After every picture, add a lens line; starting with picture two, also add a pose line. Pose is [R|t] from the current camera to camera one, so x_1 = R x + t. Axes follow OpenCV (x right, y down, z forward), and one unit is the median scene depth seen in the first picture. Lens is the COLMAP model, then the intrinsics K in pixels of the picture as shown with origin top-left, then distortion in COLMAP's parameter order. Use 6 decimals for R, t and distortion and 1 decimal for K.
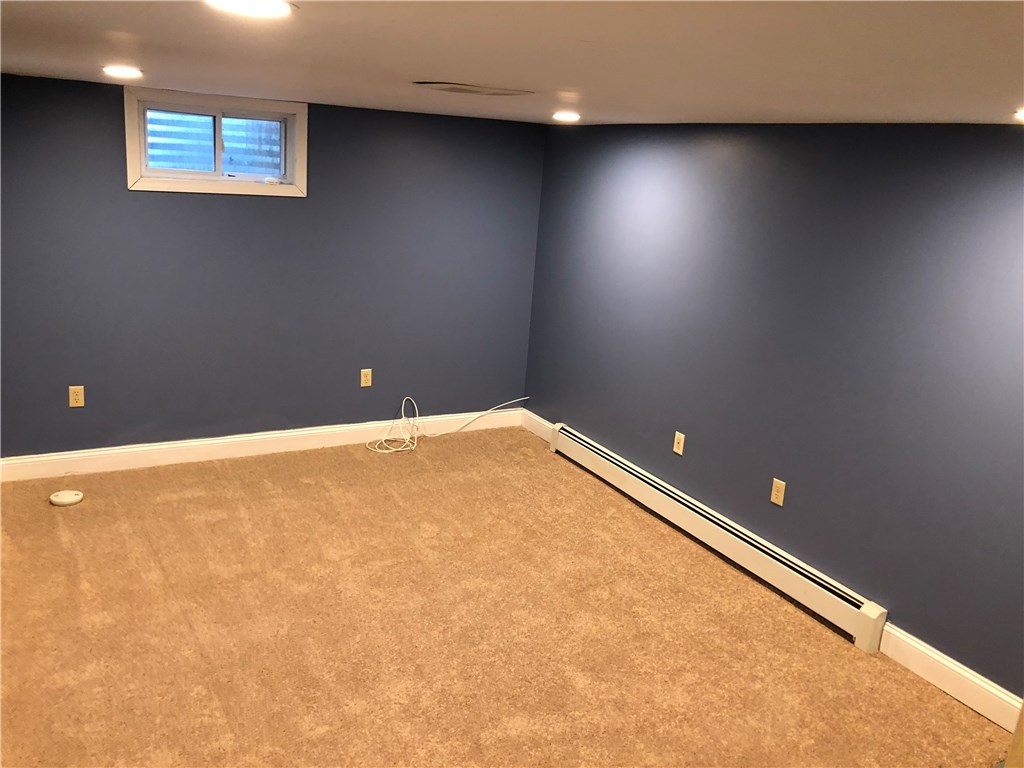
lens RADIAL K [[849.6, 0, 512.4], [0, 849.6, 365.9], [0, 0, 1]] dist [-0.010813, -0.004494]
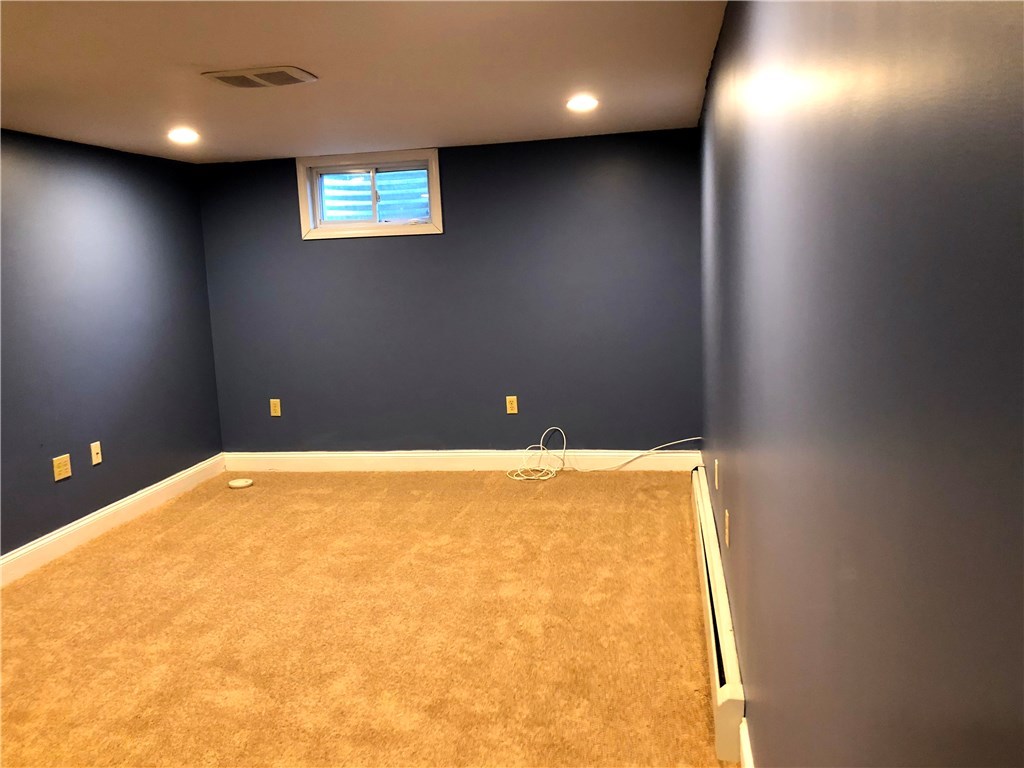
lens RADIAL K [[833.1, 0, 514.2], [0, 833.1, 372.5], [0, 0, 1]] dist [0.010671, -0.003946]
pose [[0.770788, -0.013335, -0.636952, 0.533010], [-0.058901, 0.994007, -0.092088, 0.076003], [0.634363, 0.108497, 0.765383, 0.268420]]
